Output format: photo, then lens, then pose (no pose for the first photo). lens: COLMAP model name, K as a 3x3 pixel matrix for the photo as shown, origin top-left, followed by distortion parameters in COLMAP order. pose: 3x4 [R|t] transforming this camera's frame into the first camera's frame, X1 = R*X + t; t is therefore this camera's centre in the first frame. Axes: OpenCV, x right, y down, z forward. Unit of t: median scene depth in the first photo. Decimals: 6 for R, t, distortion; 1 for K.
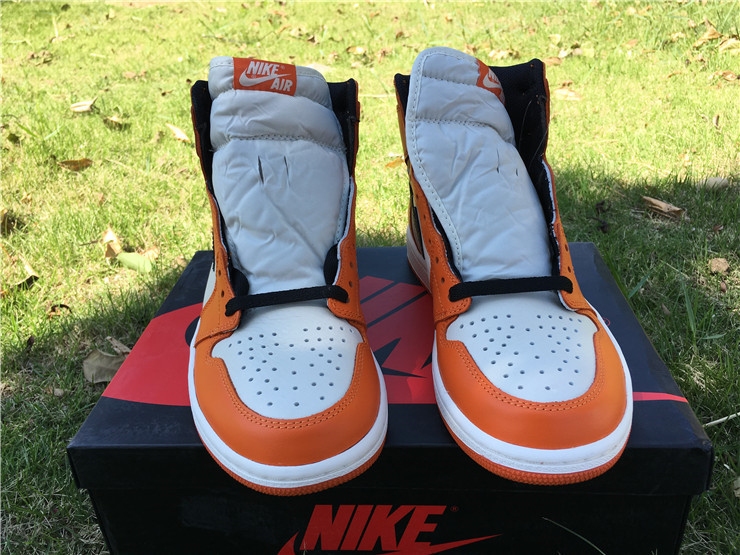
lens RADIAL K [[638.1, 0, 371.0], [0, 638.1, 276.8], [0, 0, 1]] dist [0.070145, -0.117733]
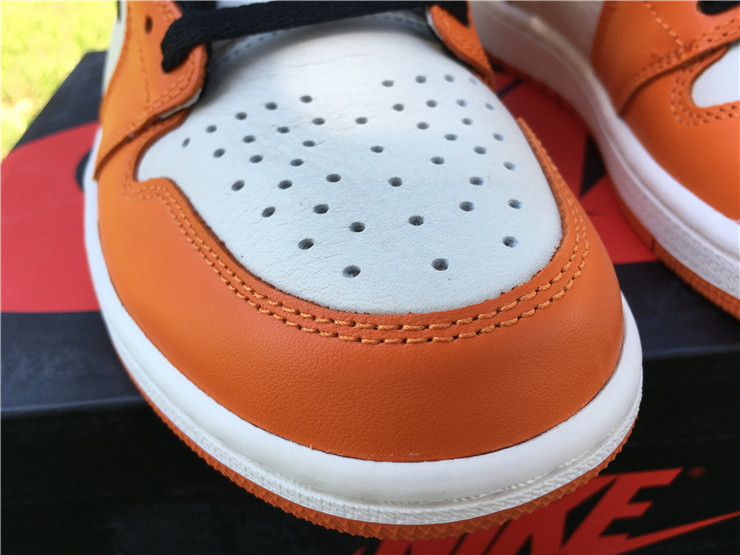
lens RADIAL K [[638.1, 0, 369.9], [0, 638.1, 277.1], [0, 0, 1]] dist [0.070145, -0.117733]
pose [[0.990799, -0.078464, 0.110274, -0.158613], [0.061245, 0.986531, 0.151679, 0.133292], [-0.120690, -0.143530, 0.982259, 0.595795]]
